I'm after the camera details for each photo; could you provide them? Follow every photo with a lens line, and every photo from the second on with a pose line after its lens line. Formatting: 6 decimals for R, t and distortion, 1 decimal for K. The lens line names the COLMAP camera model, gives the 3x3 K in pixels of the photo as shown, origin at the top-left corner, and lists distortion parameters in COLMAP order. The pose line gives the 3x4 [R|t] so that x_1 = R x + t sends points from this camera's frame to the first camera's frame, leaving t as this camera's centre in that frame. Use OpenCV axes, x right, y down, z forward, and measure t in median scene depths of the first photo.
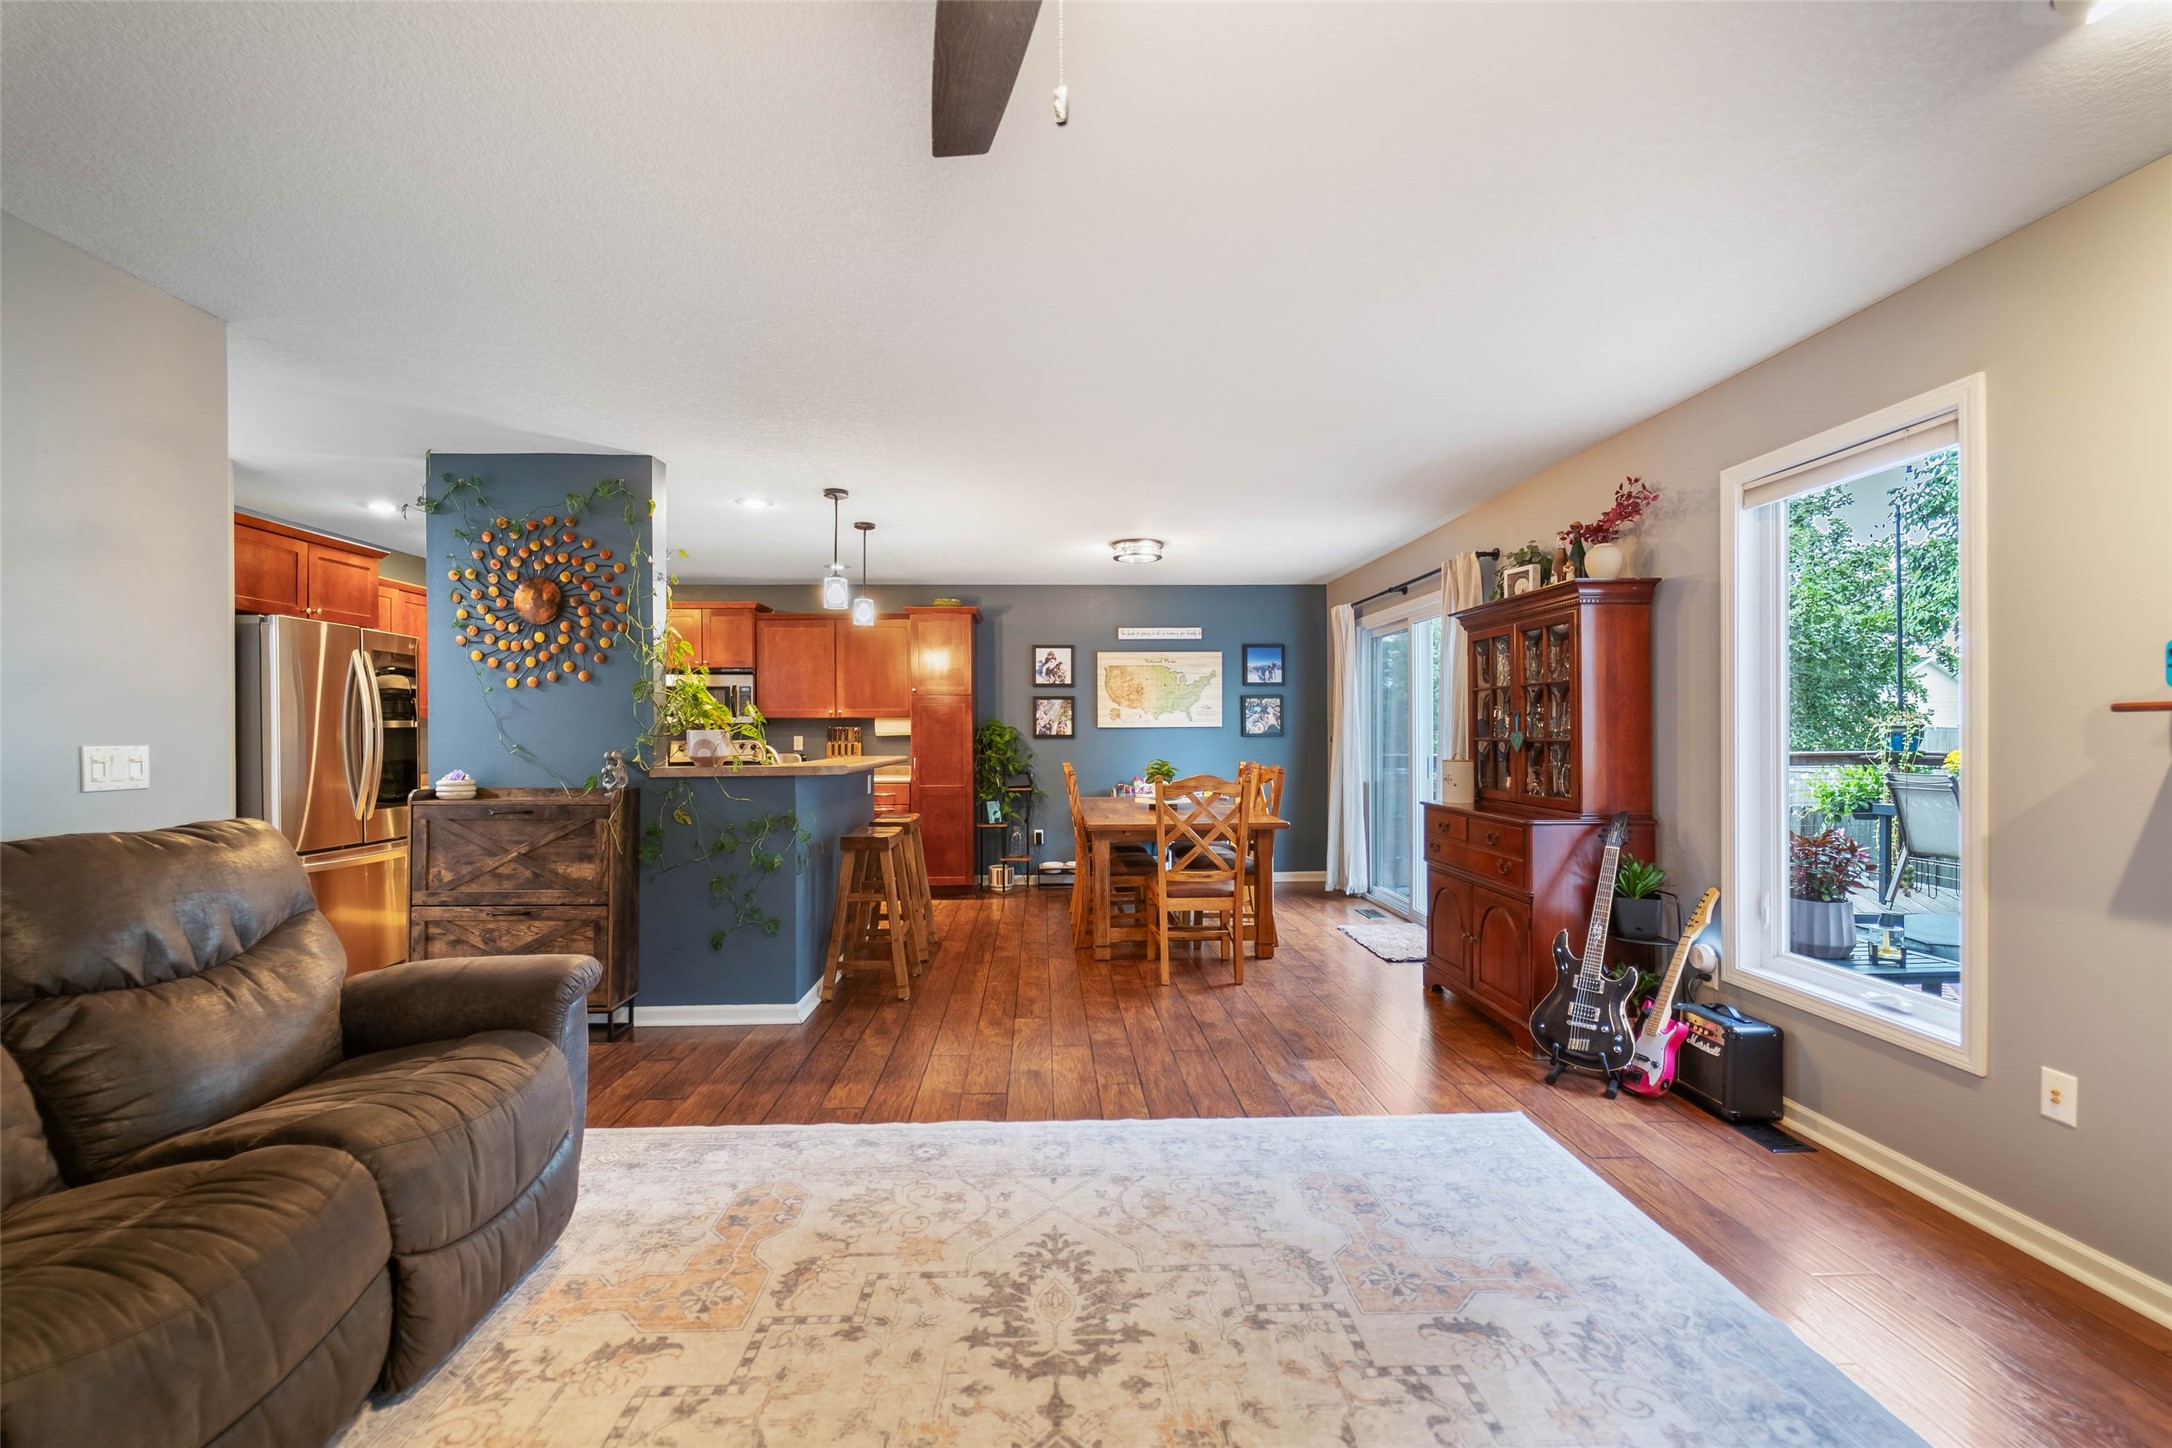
lens RADIAL K [[878.0, 0, 1076.4], [0, 878.0, 724.1], [0, 0, 1]] dist [0.000364, -0.000843]
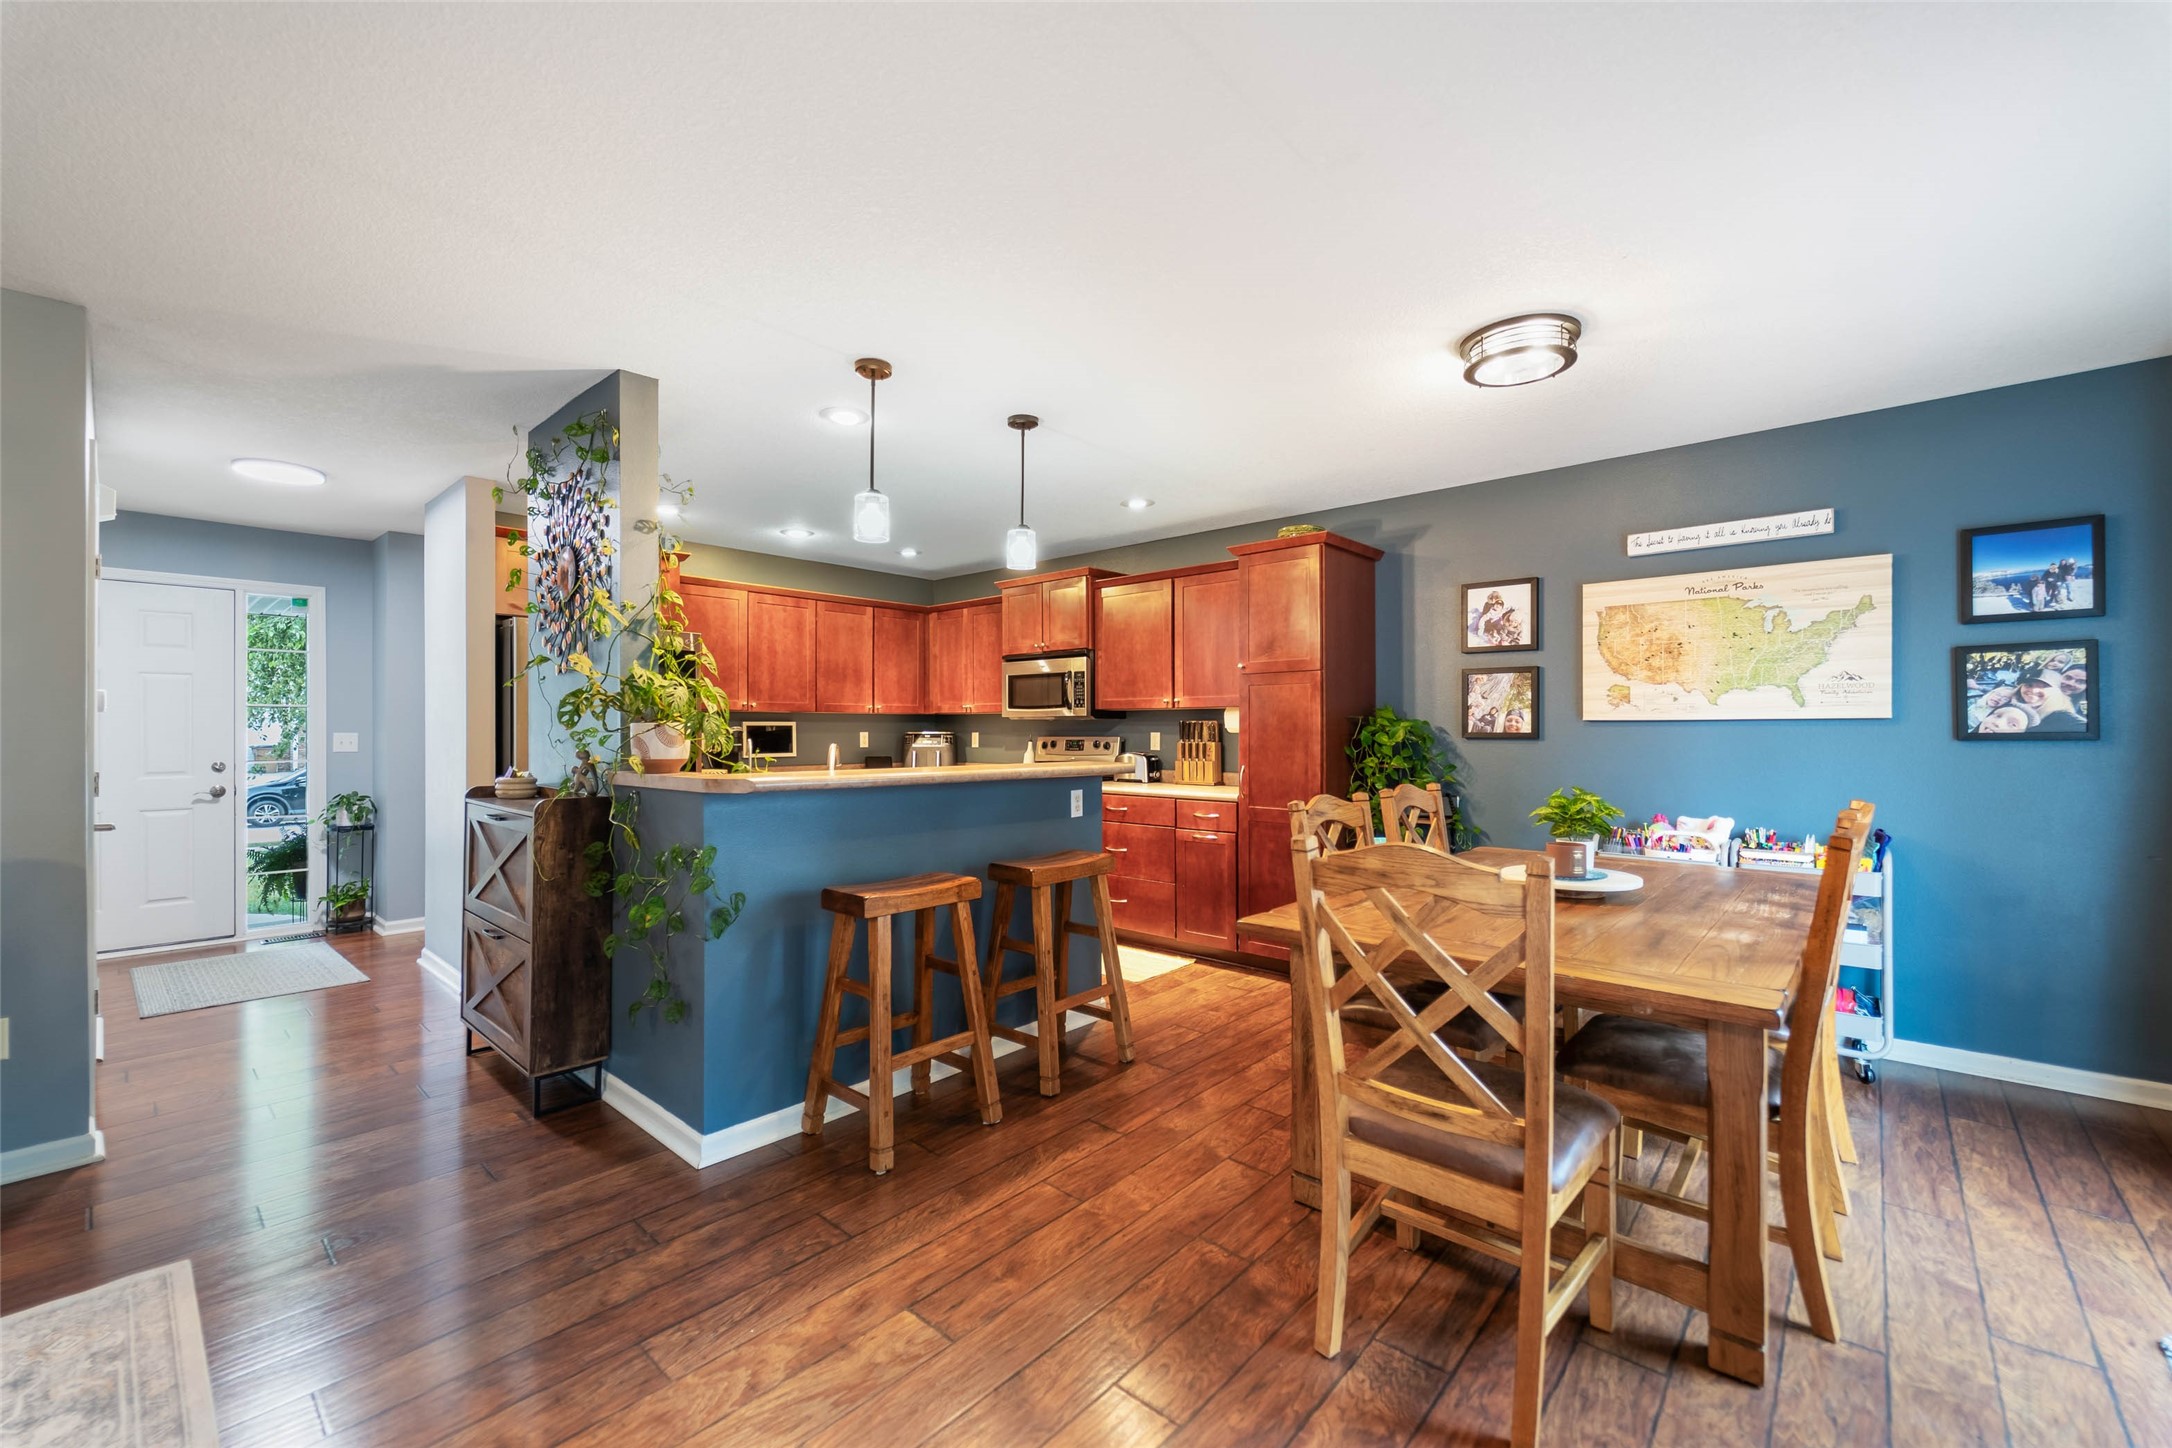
lens RADIAL K [[878.0, 0, 1076.4], [0, 878.0, 724.1], [0, 0, 1]] dist [0.000364, -0.000843]
pose [[0.716392, -0.000258, -0.697698, 0.188320], [0.002689, 0.999994, 0.002391, 0.004215], [0.697693, -0.003589, 0.716388, 0.395721]]
